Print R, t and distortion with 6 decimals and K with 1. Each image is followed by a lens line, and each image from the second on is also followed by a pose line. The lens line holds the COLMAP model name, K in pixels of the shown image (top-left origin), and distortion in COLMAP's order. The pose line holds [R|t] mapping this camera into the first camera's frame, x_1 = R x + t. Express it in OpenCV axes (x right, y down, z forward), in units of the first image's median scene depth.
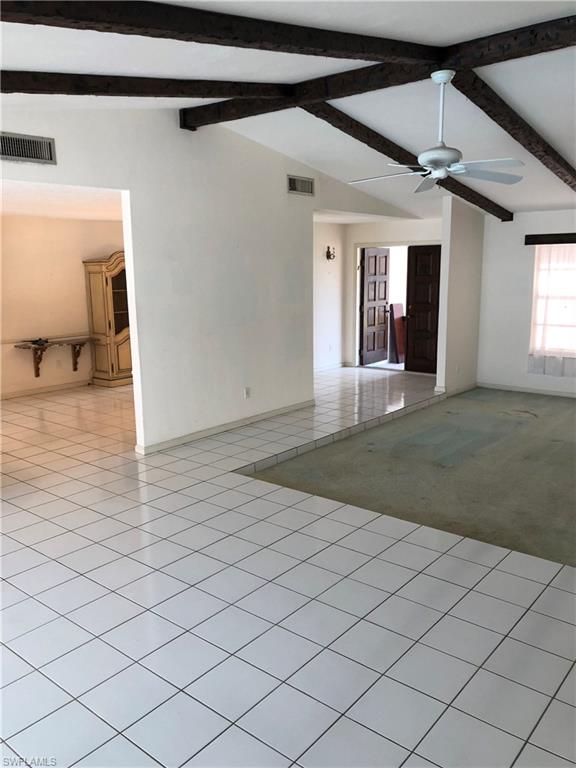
lens RADIAL K [[633.4, 0, 289.1], [0, 633.4, 385.8], [0, 0, 1]] dist [0.071143, -0.069844]
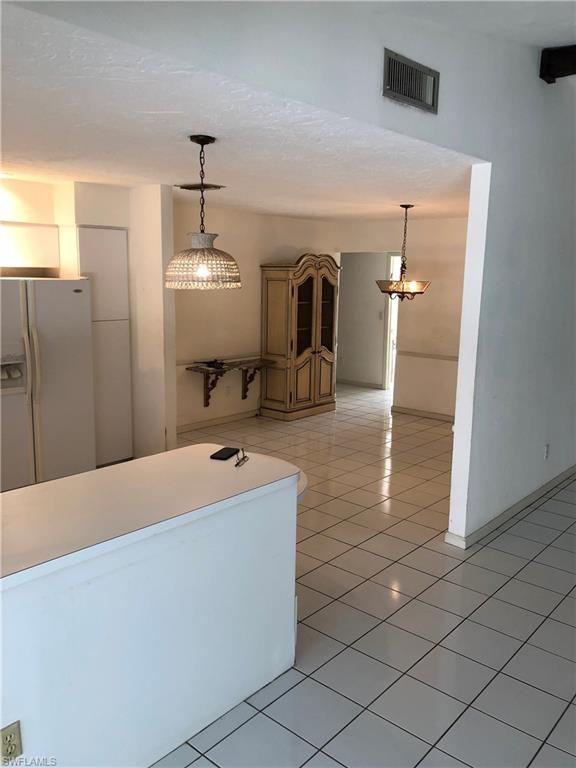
lens RADIAL K [[633.4, 0, 284.6], [0, 633.4, 381.2], [0, 0, 1]] dist [0.071143, -0.069844]
pose [[0.998862, 0.037848, -0.029025, -0.264364], [-0.038420, 0.999074, -0.019391, -0.033102], [0.028264, 0.020484, 0.999391, 0.195573]]
